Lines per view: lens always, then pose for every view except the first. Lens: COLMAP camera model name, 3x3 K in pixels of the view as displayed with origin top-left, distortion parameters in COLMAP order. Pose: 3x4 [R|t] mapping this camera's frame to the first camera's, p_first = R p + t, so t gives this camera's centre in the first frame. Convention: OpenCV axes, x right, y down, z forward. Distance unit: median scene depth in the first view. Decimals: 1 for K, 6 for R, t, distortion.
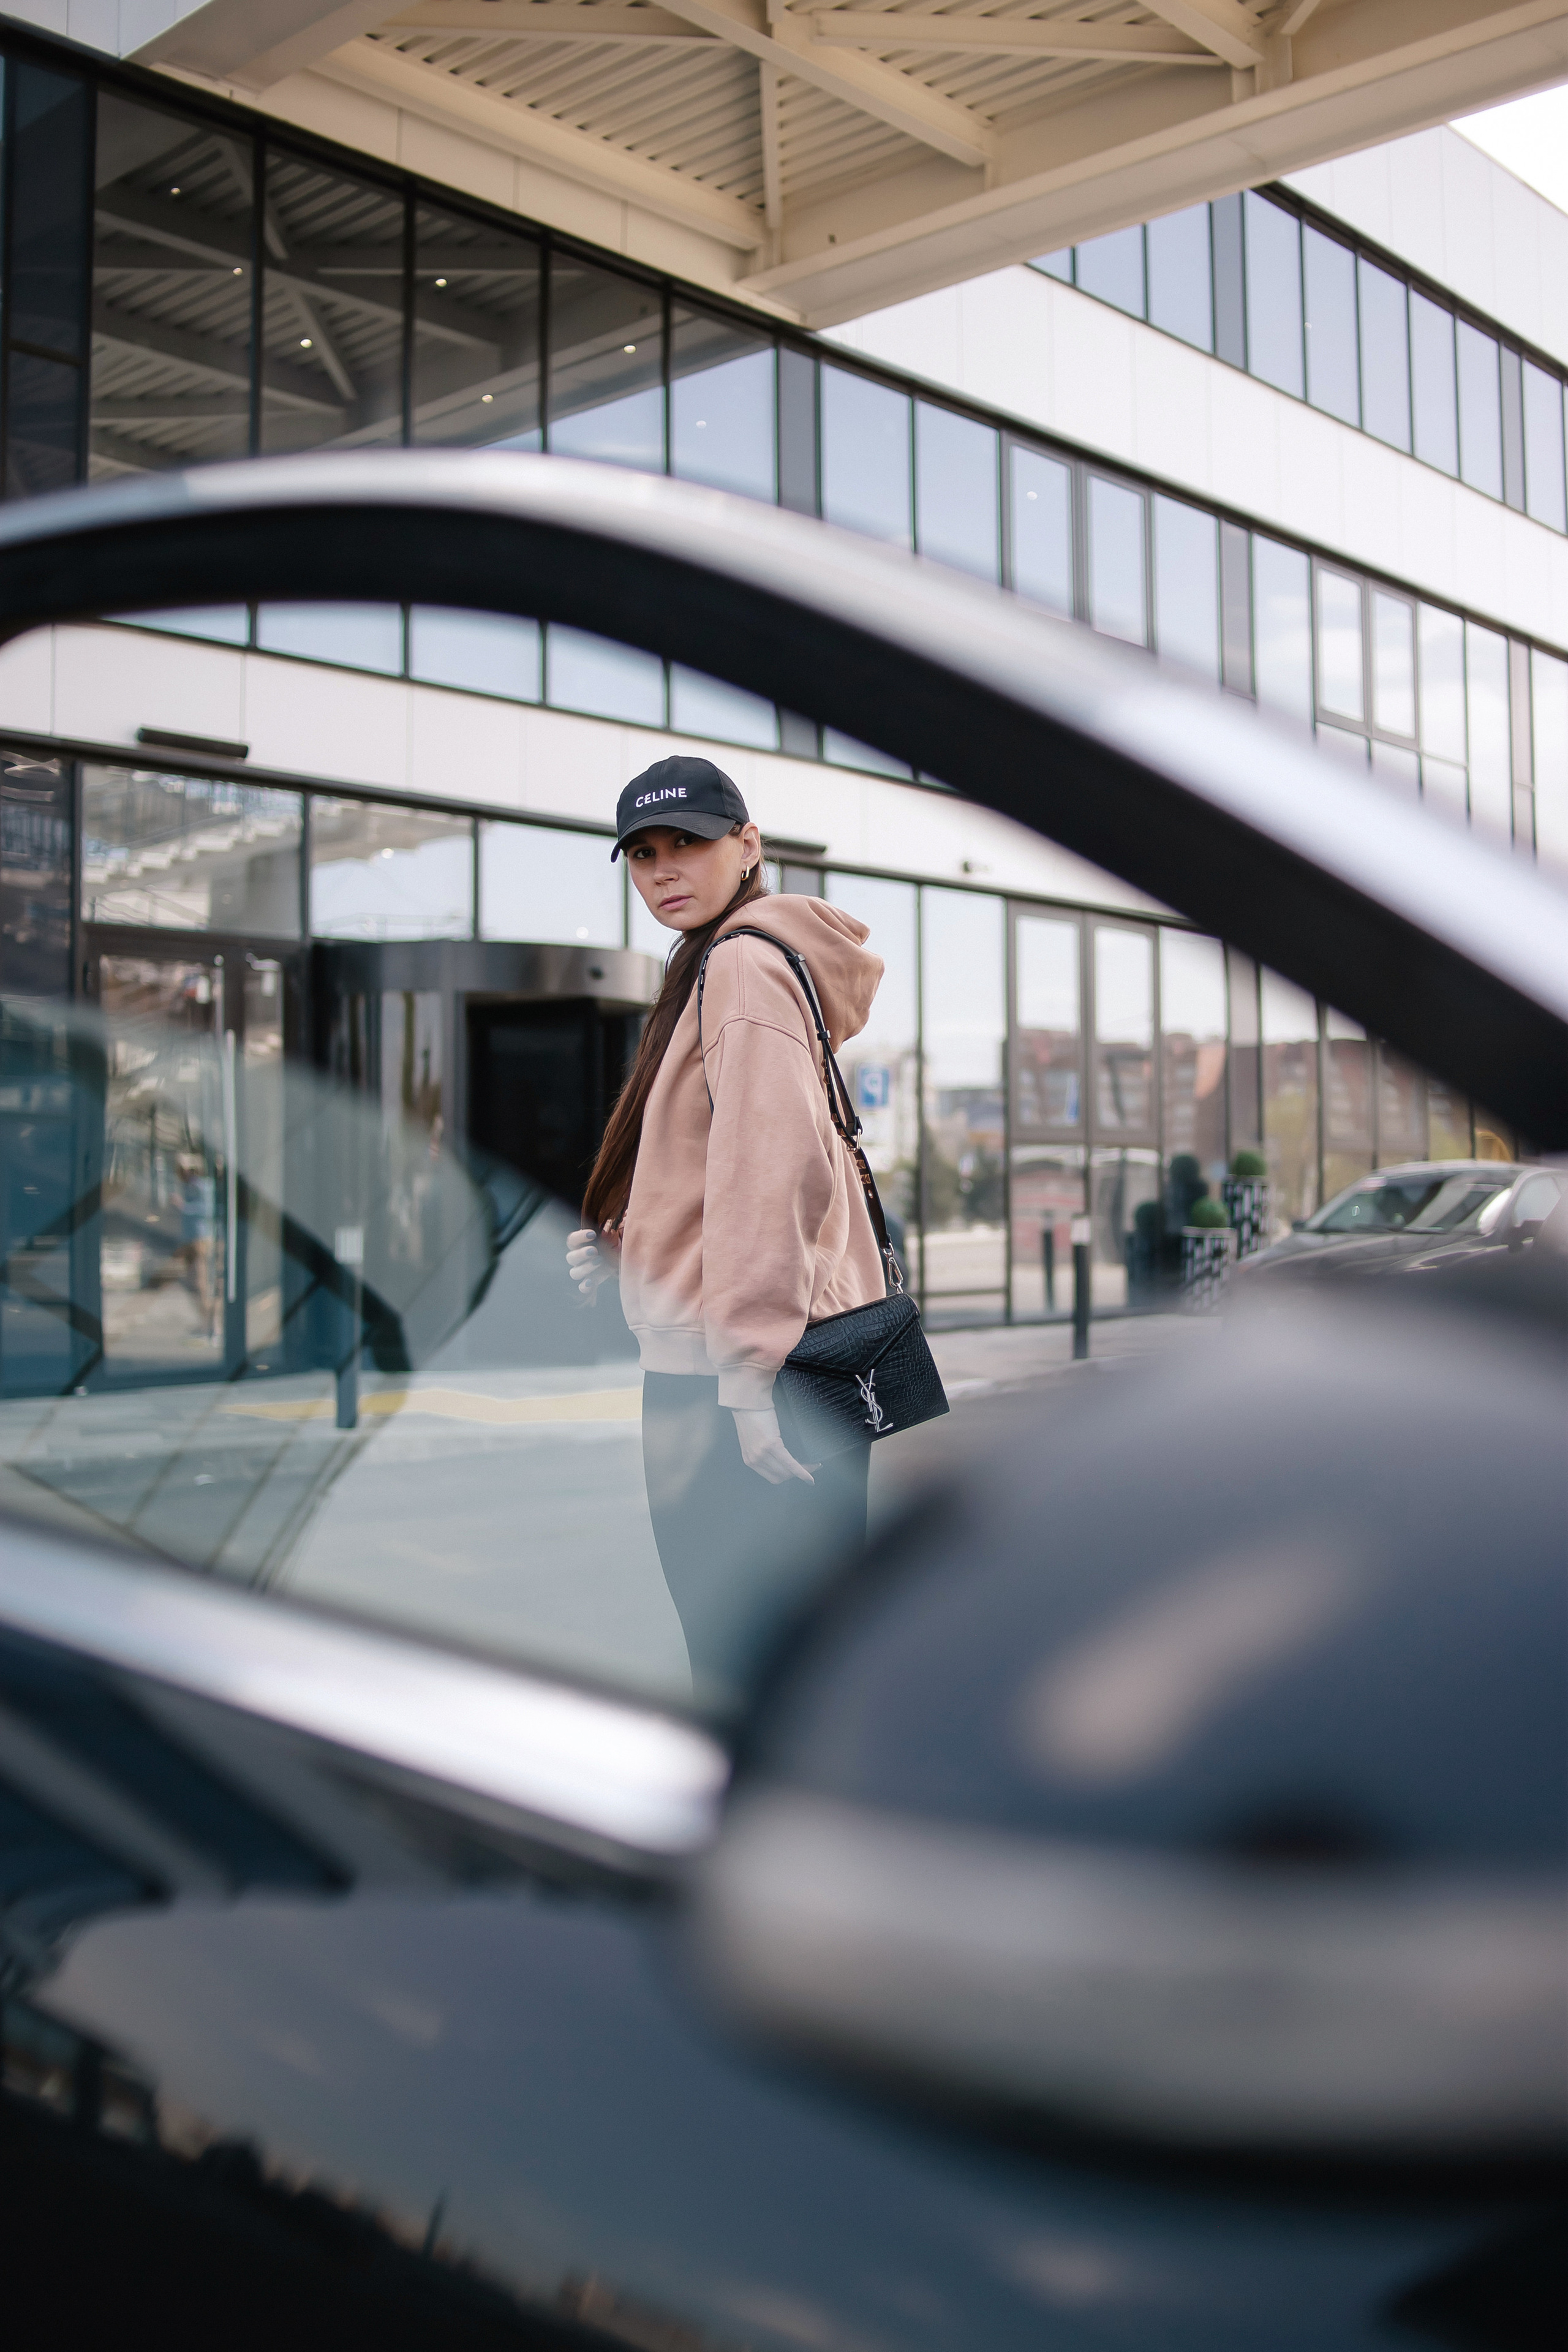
lens RADIAL K [[2343.3, 0, 784.0], [0, 2343.3, 1176.0], [0, 0, 1]] dist [-0.209652, -0.000646]
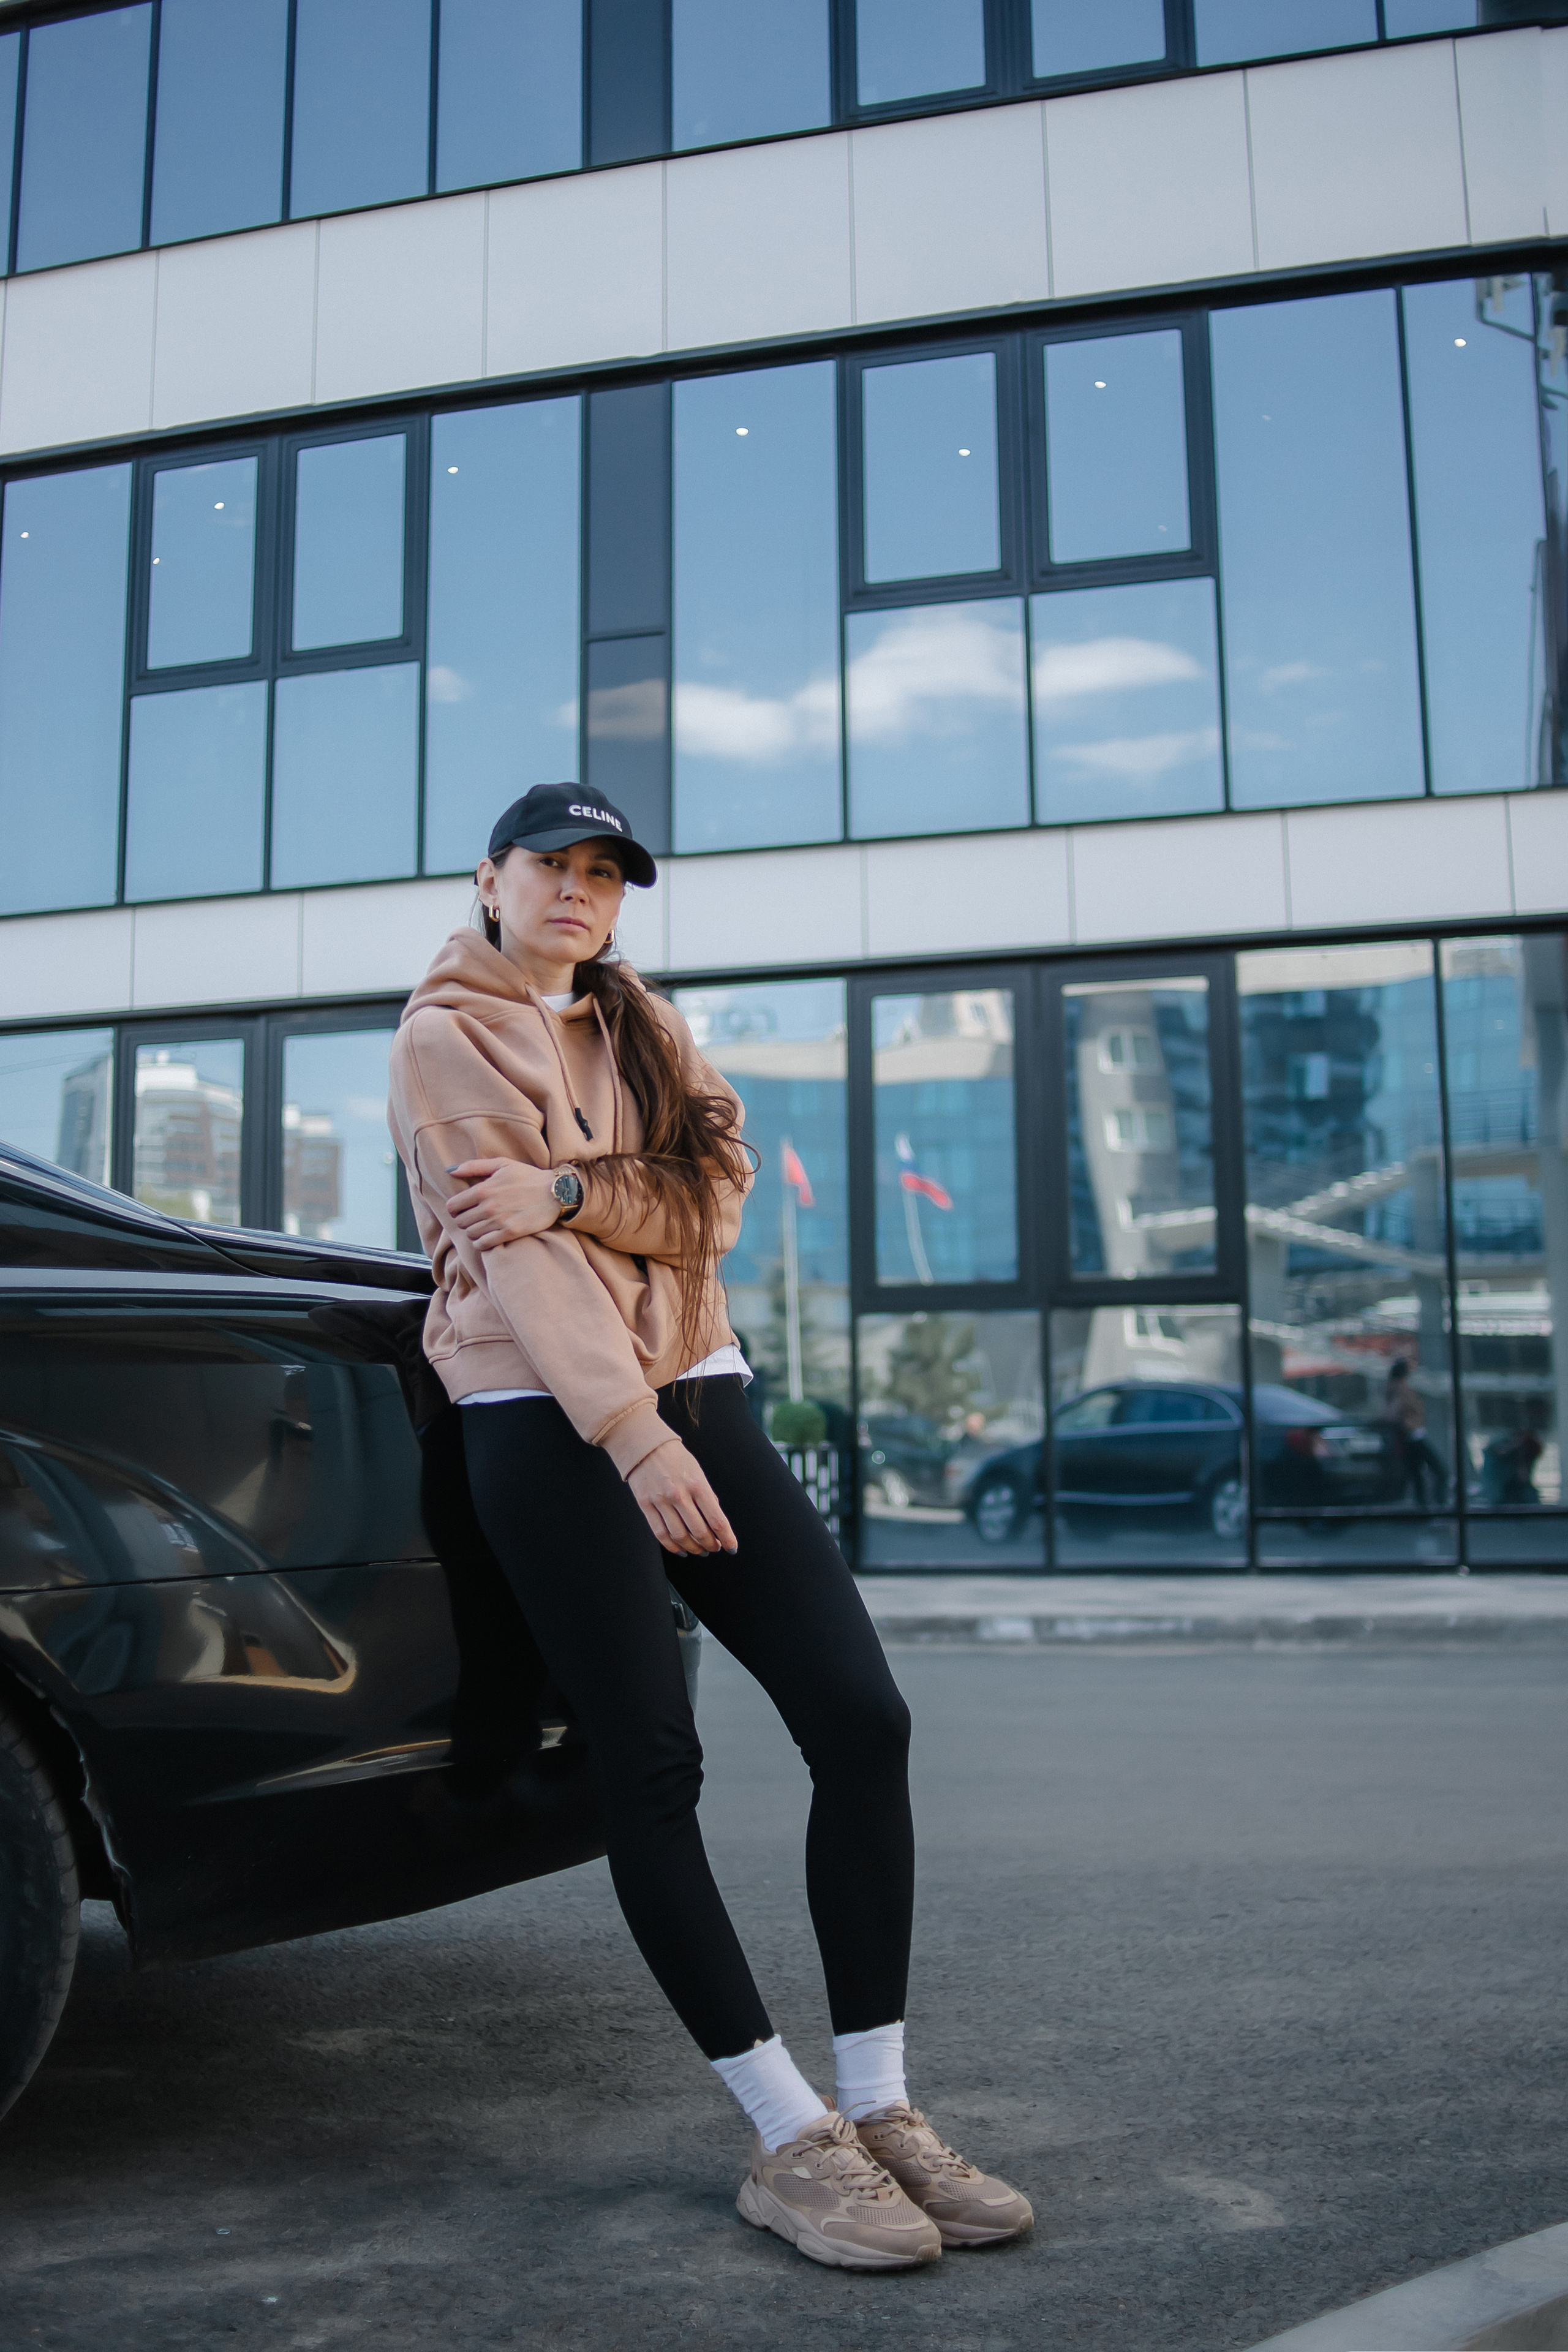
lens RADIAL K [[2155.3, 0, 784.0], [0, 2155.3, 1176.0], [0, 0, 1]] dist [-0.003151, -0.001298]
pose [[0.470153, -0.120782, -0.874281, 0.762370], [0.020558, 0.991822, -0.125965, 0.032897], [0.882345, 0.041249, 0.468791, 0.754107]]
